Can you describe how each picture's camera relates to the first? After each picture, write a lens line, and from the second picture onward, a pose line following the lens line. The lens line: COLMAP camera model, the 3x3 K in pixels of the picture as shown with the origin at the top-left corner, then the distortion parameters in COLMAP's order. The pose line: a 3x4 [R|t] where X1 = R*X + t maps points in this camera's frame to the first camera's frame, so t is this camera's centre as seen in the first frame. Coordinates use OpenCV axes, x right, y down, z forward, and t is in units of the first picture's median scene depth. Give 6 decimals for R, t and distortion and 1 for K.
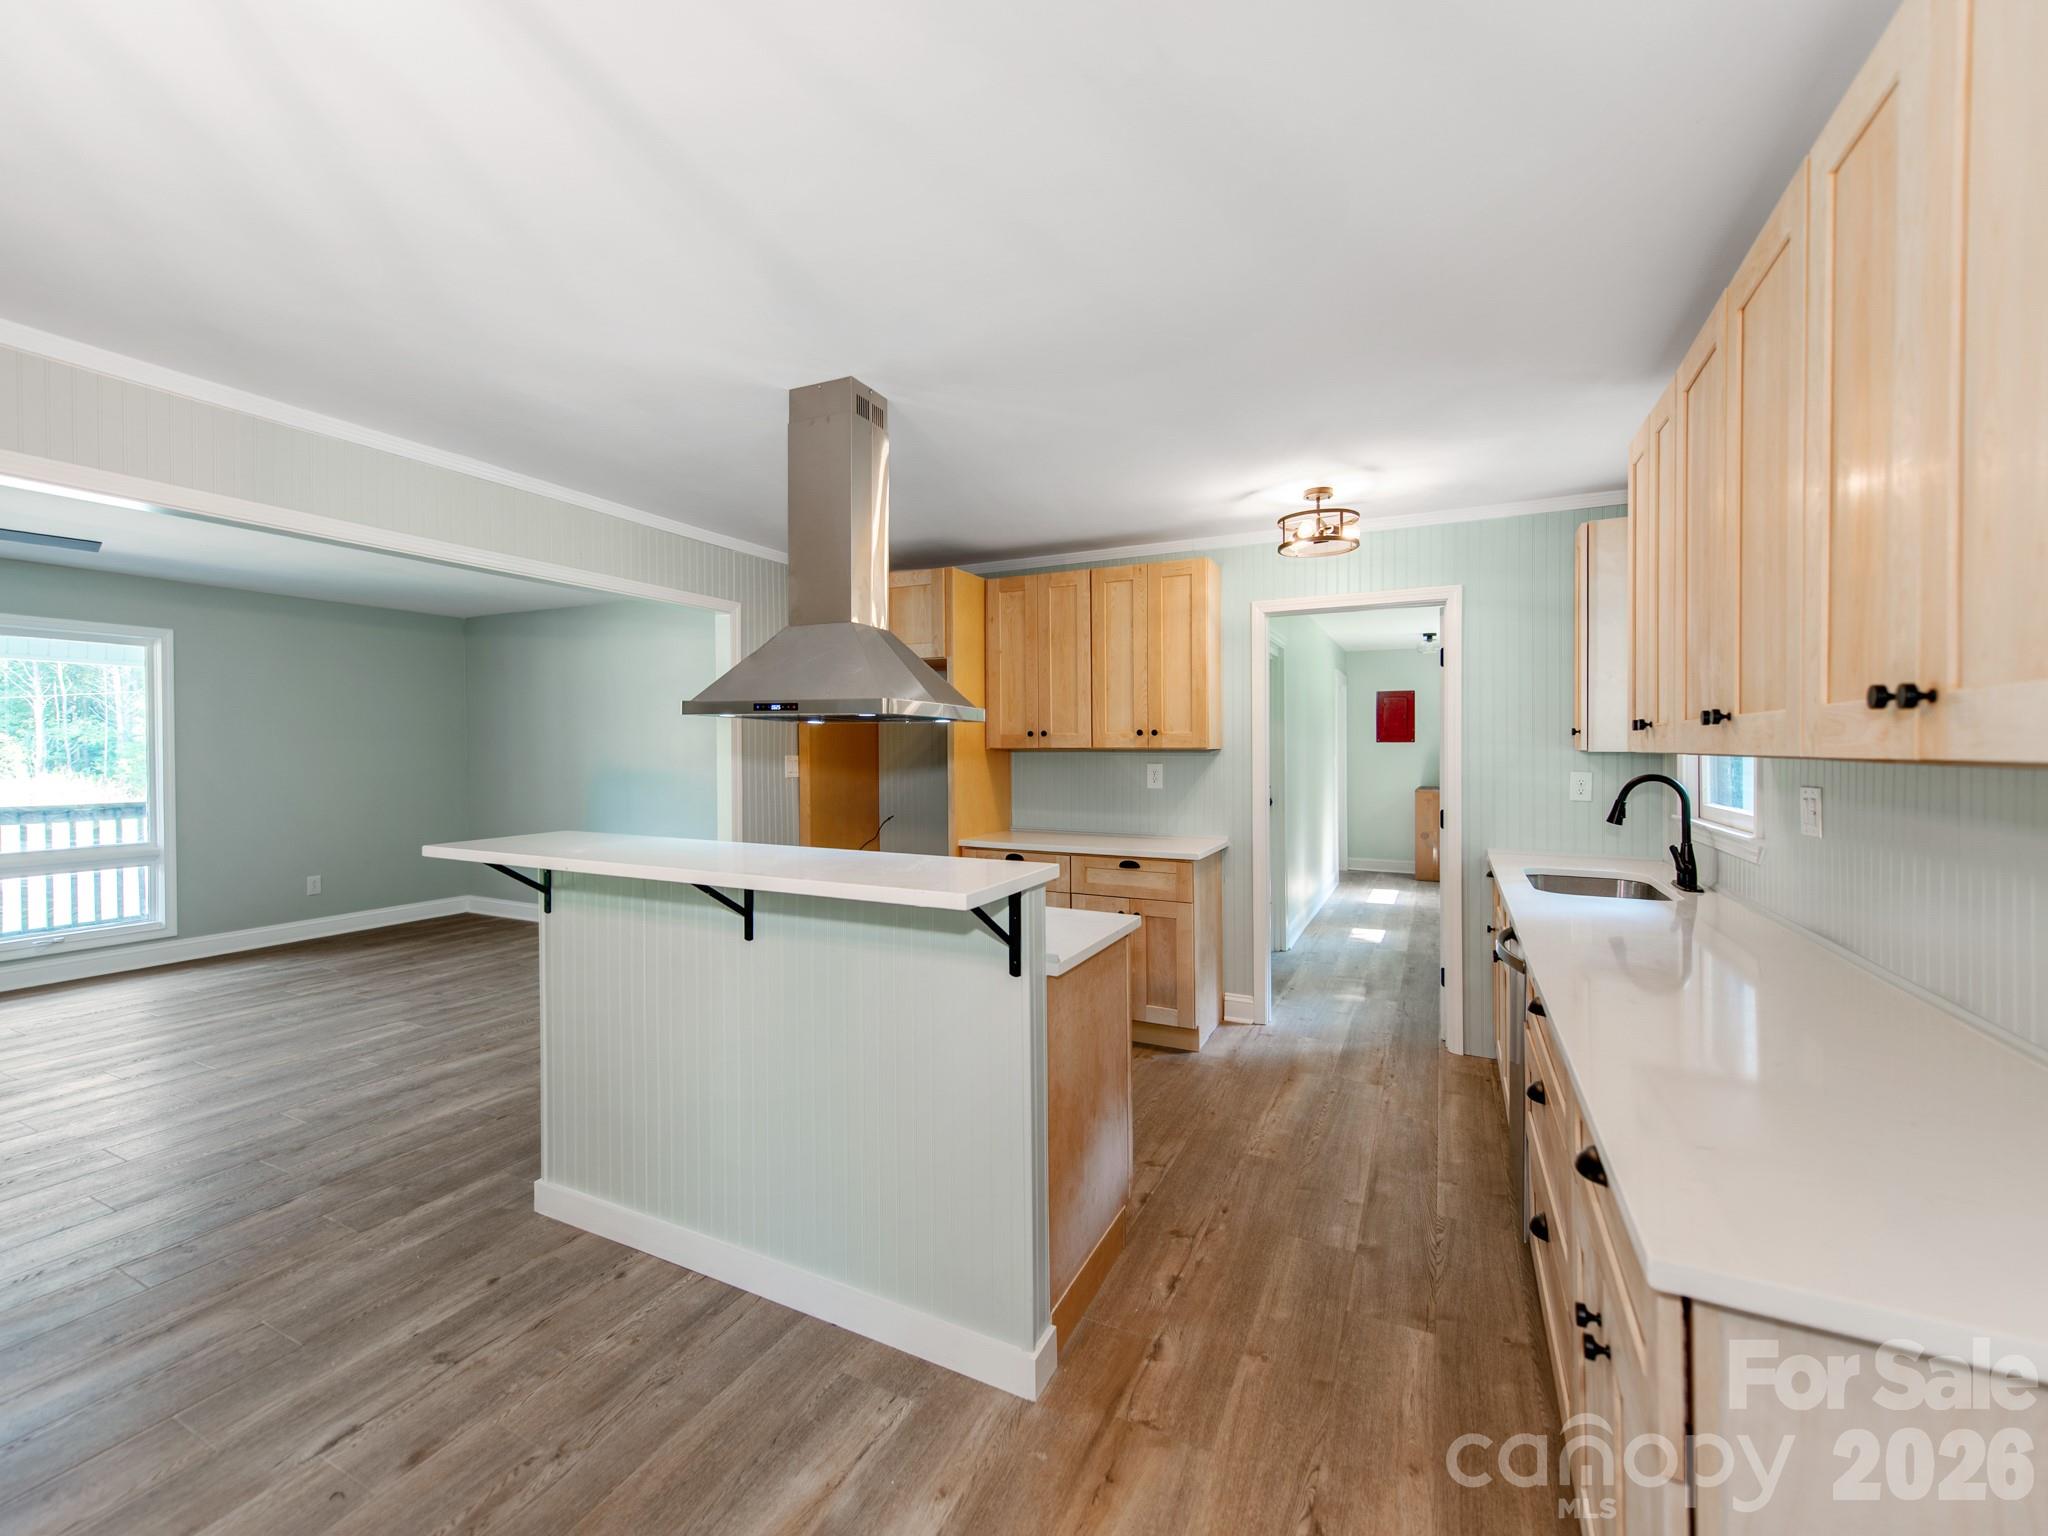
lens RADIAL K [[849.1, 0, 1024.0], [0, 849.1, 768.0], [0, 0, 1]] dist [0.001626, -0.000127]
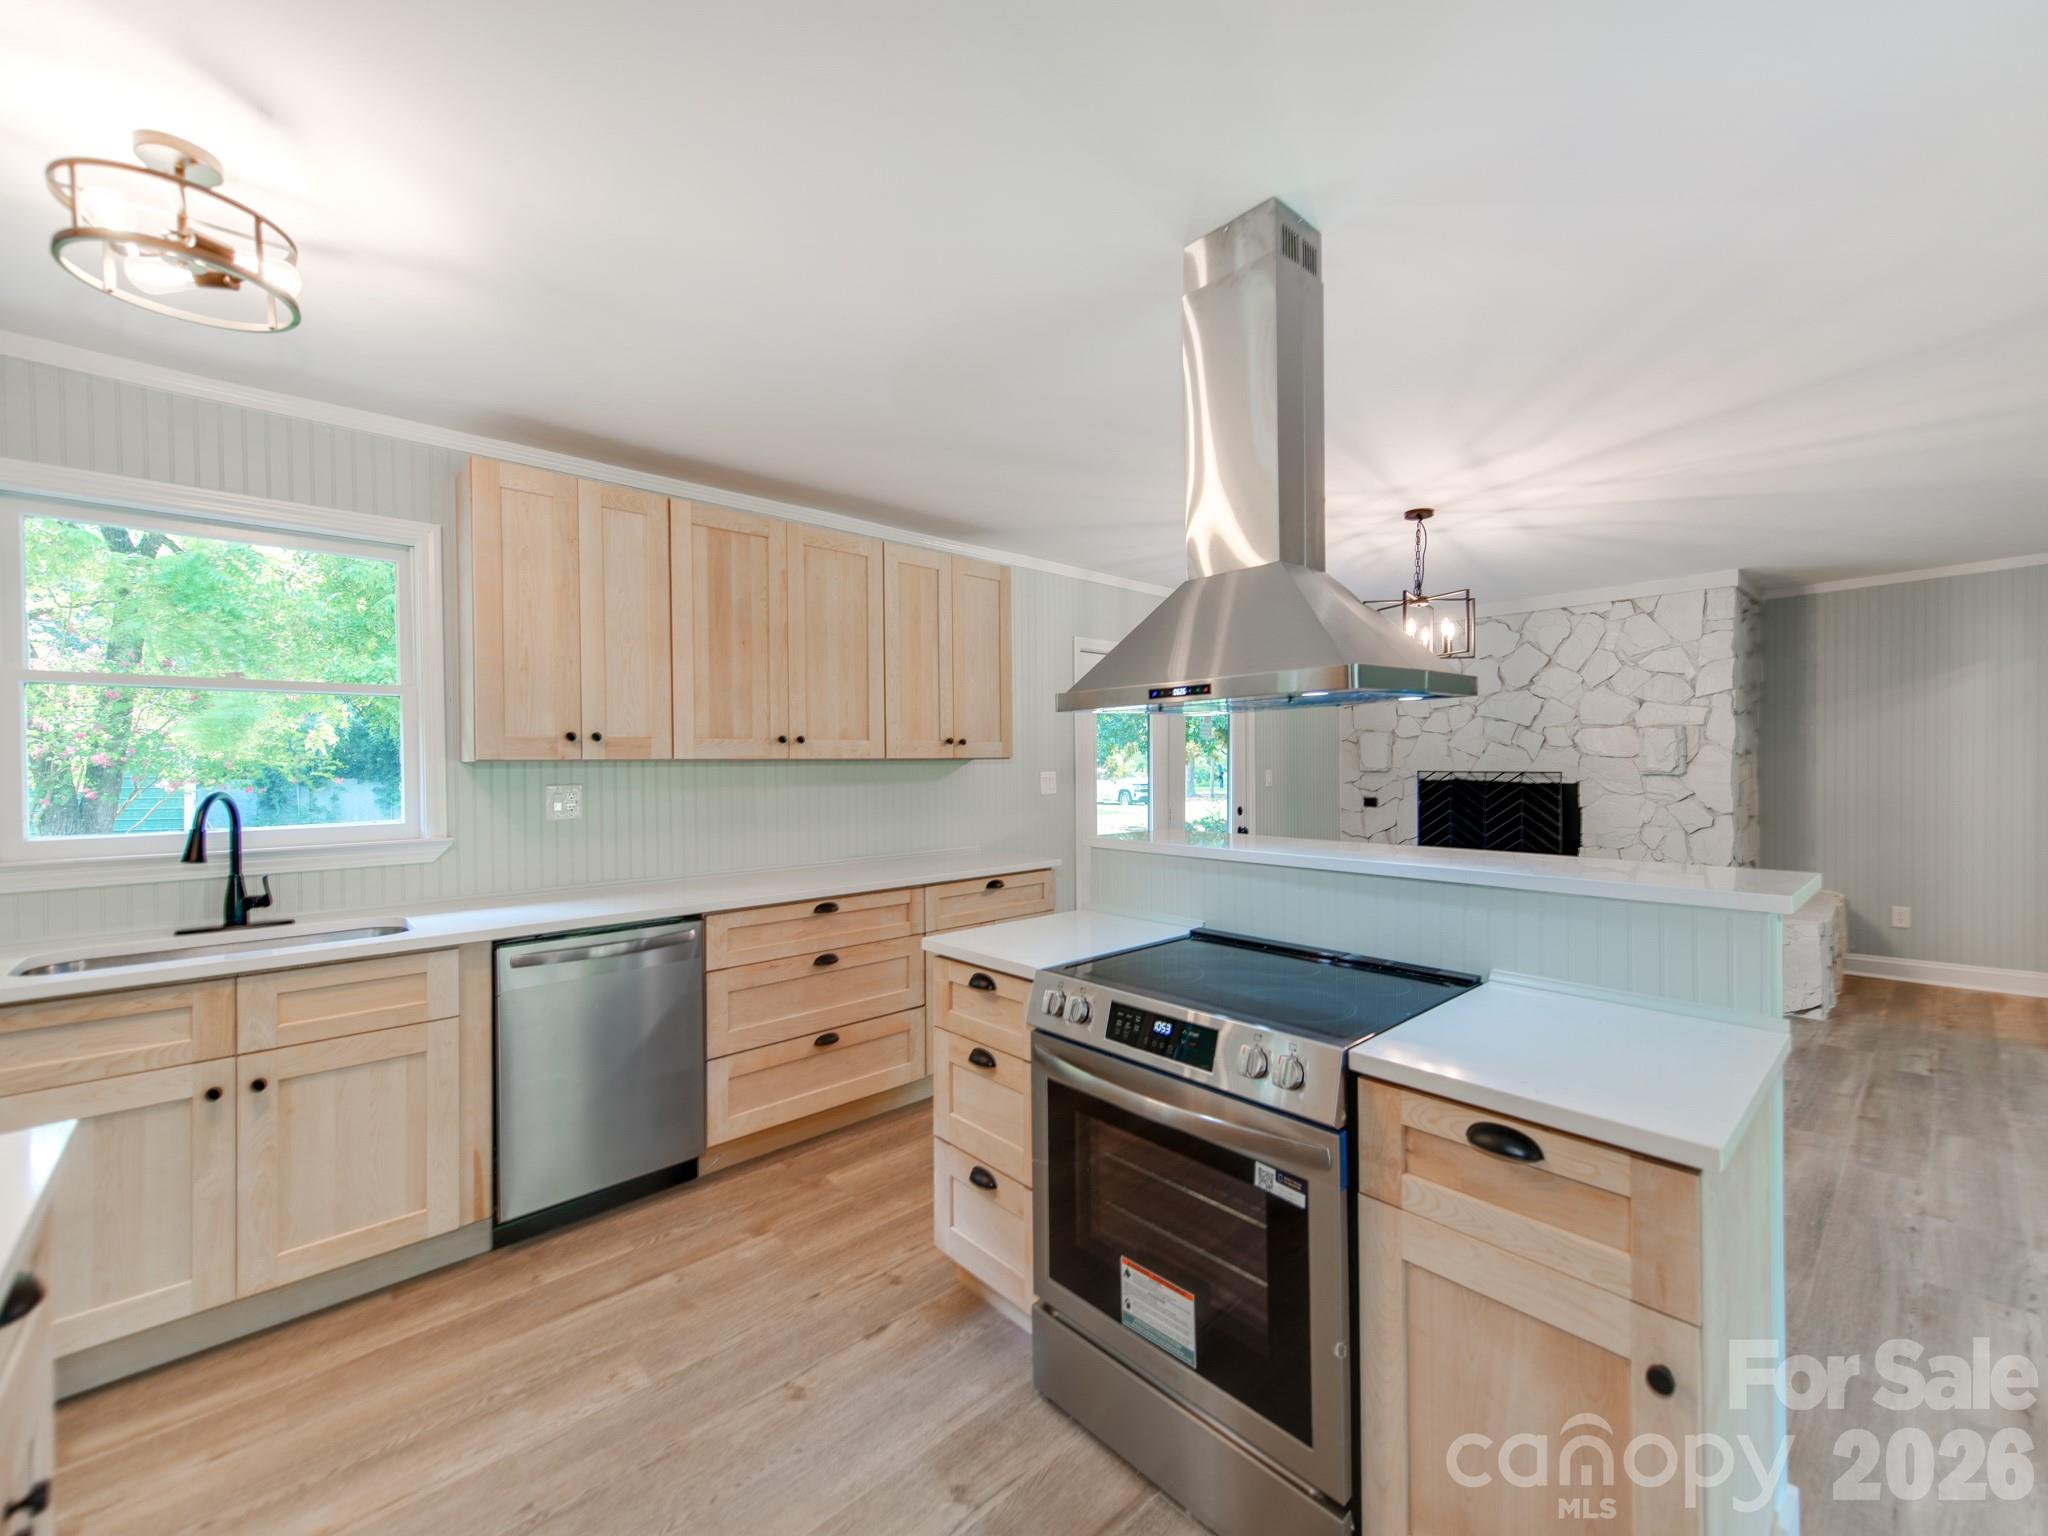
lens RADIAL K [[868.4, 0, 1047.8], [0, 868.4, 771.0], [0, 0, 1]] dist [0.020399, -0.000748]
pose [[-0.931920, 0.000594, 0.362664, -0.209697], [0.015024, 0.999203, 0.036971, -0.025359], [-0.362353, 0.039902, -0.931187, 1.198495]]
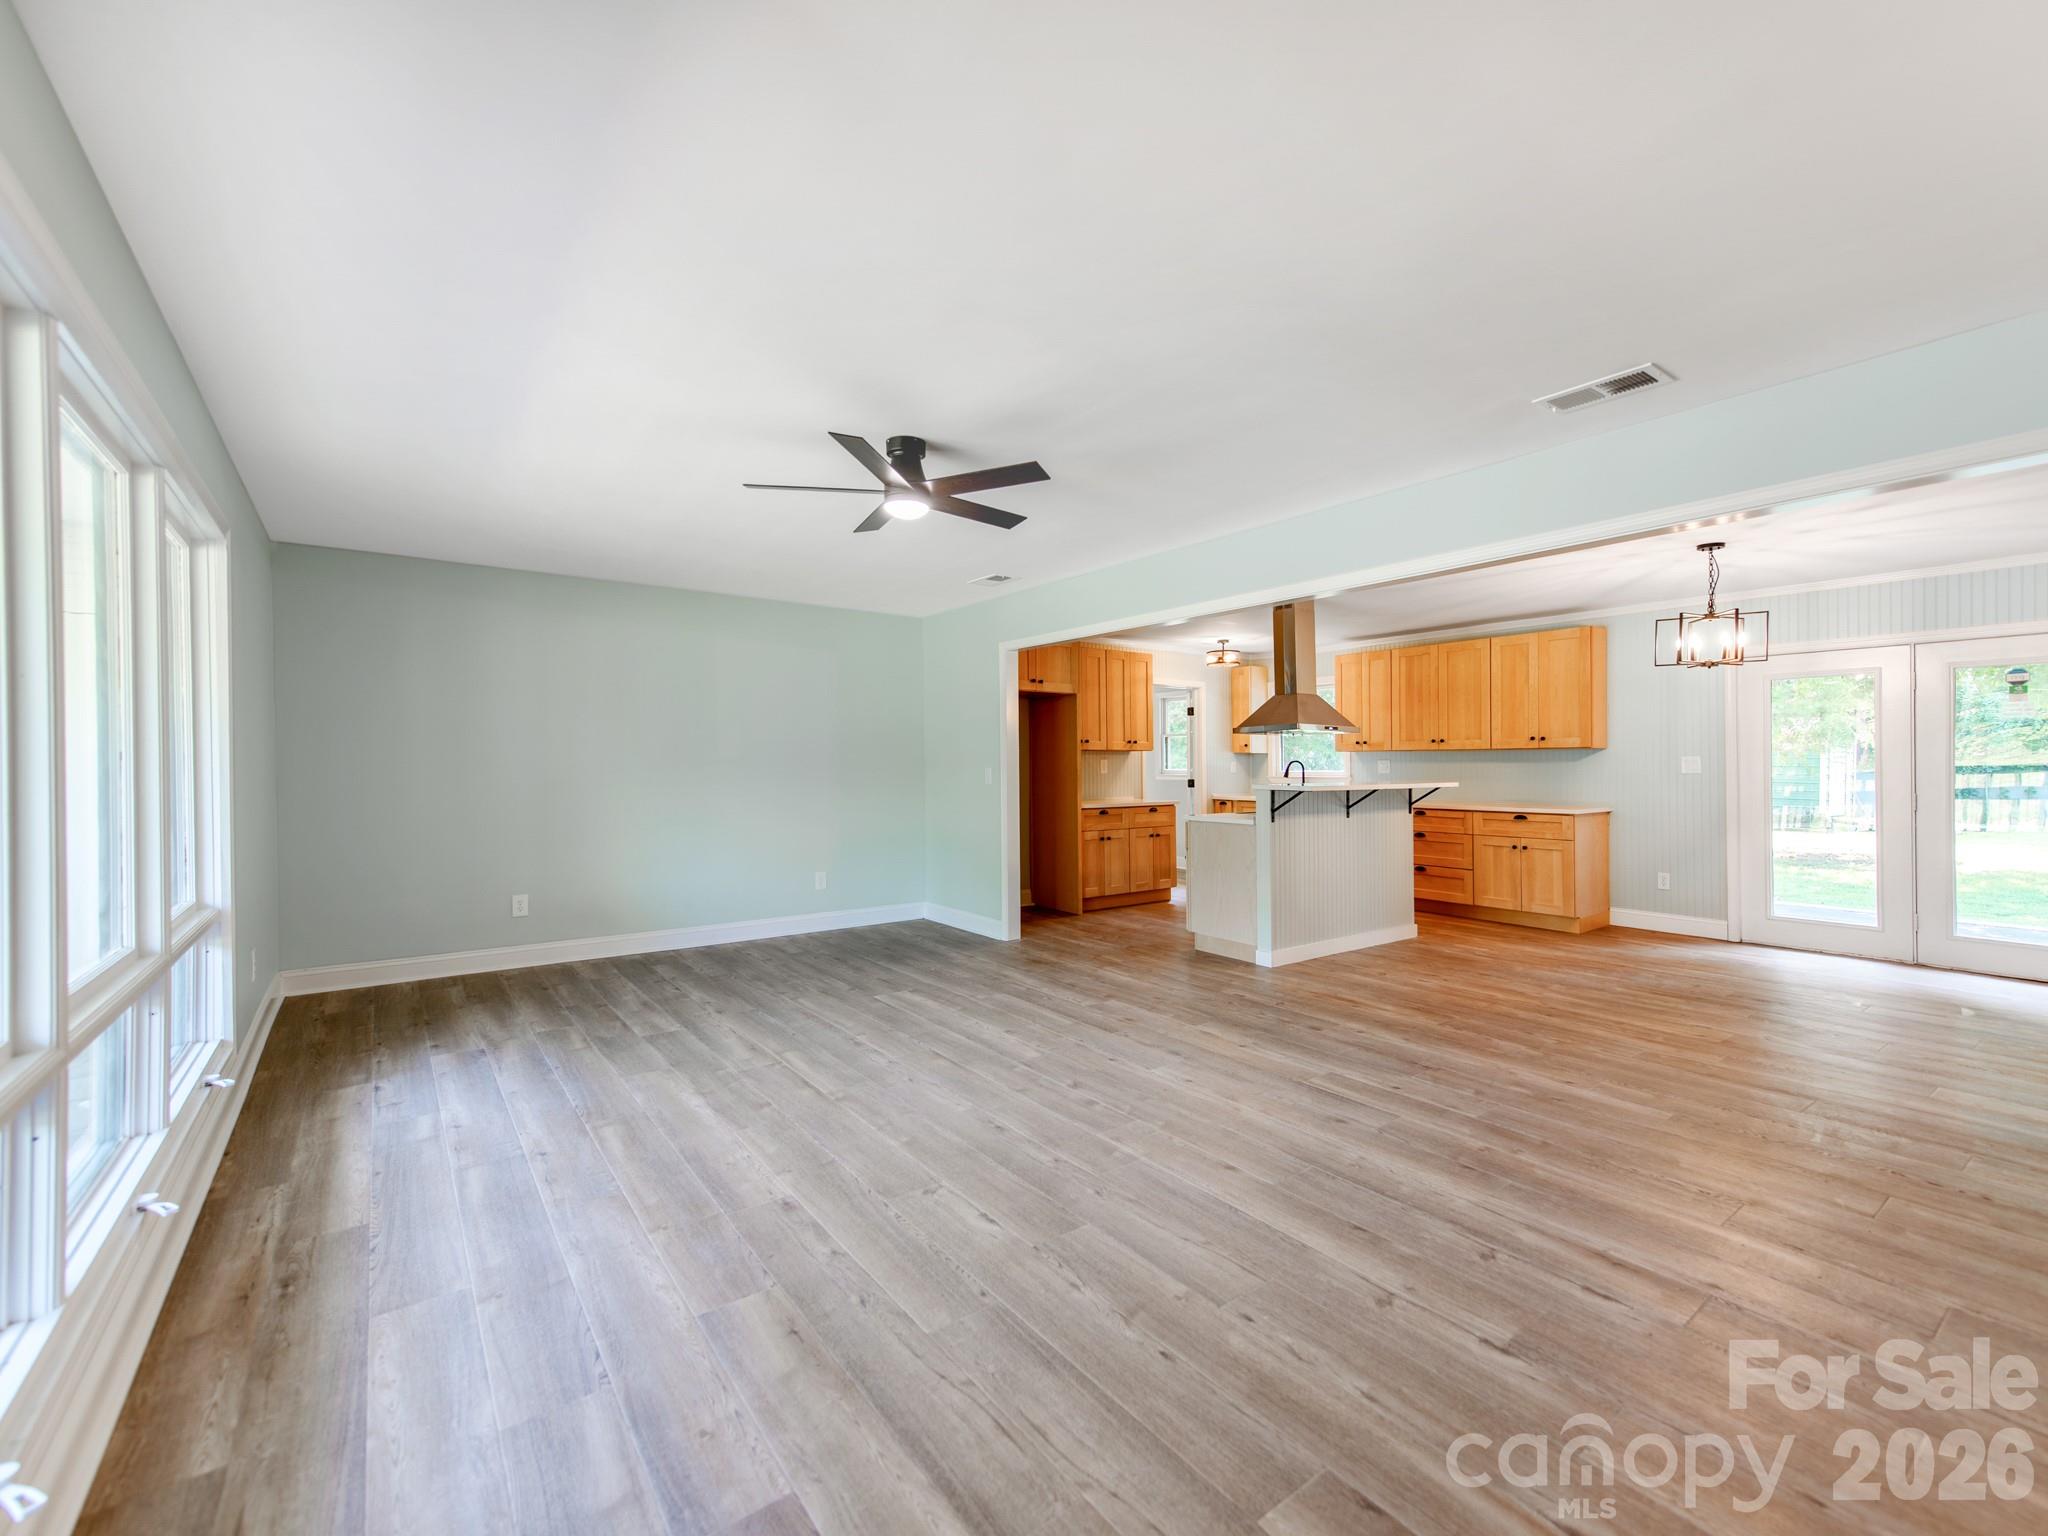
lens RADIAL K [[825.0, 0, 1031.2], [0, 825.0, 764.3], [0, 0, 1]] dist [0.022083, -0.000609]
pose [[0.471198, -0.000831, 0.882027, -1.784724], [0.022825, 0.999676, -0.011252, 0.026131], [-0.881732, 0.025434, 0.471064, 0.381230]]
